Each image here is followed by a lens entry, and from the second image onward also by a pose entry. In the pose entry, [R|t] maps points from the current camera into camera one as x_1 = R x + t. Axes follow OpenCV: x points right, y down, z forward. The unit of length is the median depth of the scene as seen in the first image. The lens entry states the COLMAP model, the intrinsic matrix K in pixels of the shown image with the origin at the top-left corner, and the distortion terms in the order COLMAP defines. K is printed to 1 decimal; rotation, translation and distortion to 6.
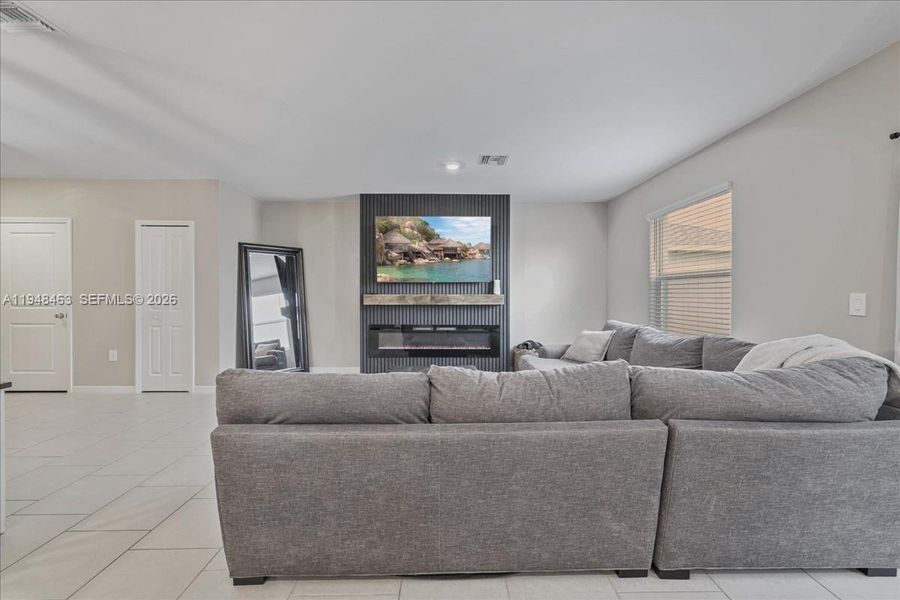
lens RADIAL K [[378.8, 0, 450.0], [0, 378.8, 292.2], [0, 0, 1]] dist [0.000744, -0.000171]
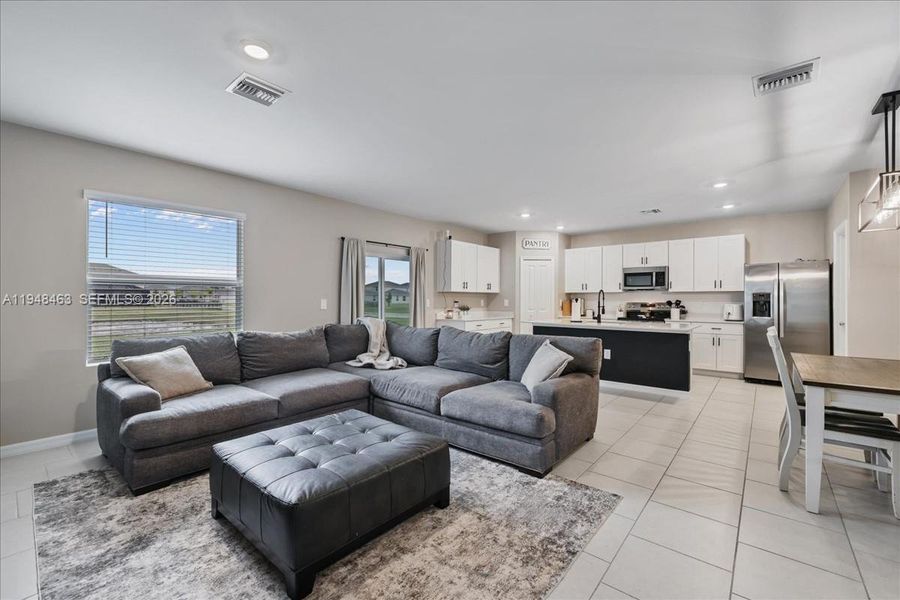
lens RADIAL K [[378.8, 0, 449.2], [0, 378.8, 299.0], [0, 0, 1]] dist [0.000744, -0.000171]
pose [[-0.756432, -0.002620, 0.654067, -0.419315], [-0.001671, 0.999996, 0.002073, -0.002088], [-0.654070, 0.000475, -0.756434, 0.972685]]
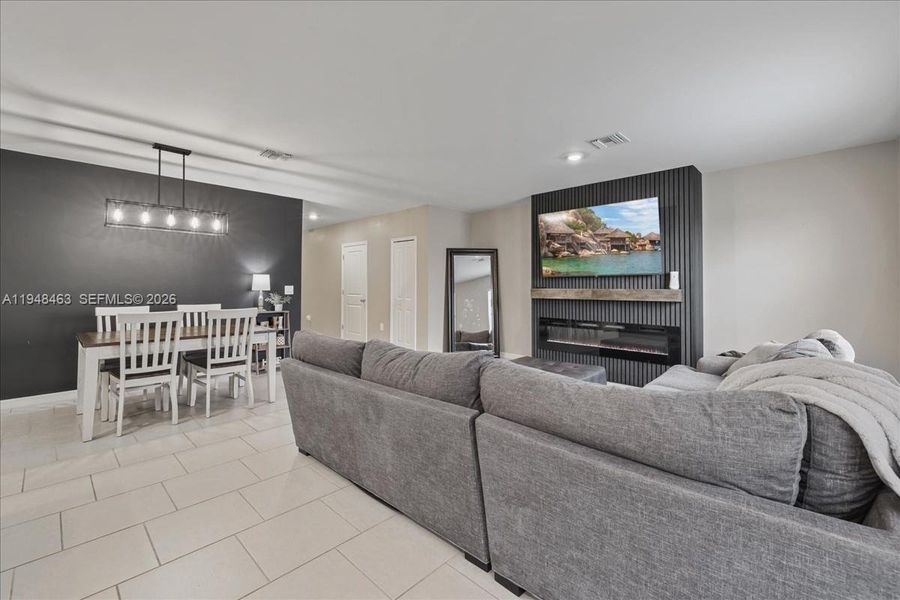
lens RADIAL K [[378.8, 0, 448.3], [0, 378.8, 280.4], [0, 0, 1]] dist [0.000744, -0.000171]
pose [[0.714845, -0.010355, -0.699206, 0.360029], [-0.002682, 0.999842, -0.017549, 0.002330], [0.699278, 0.014420, 0.714705, 0.066433]]
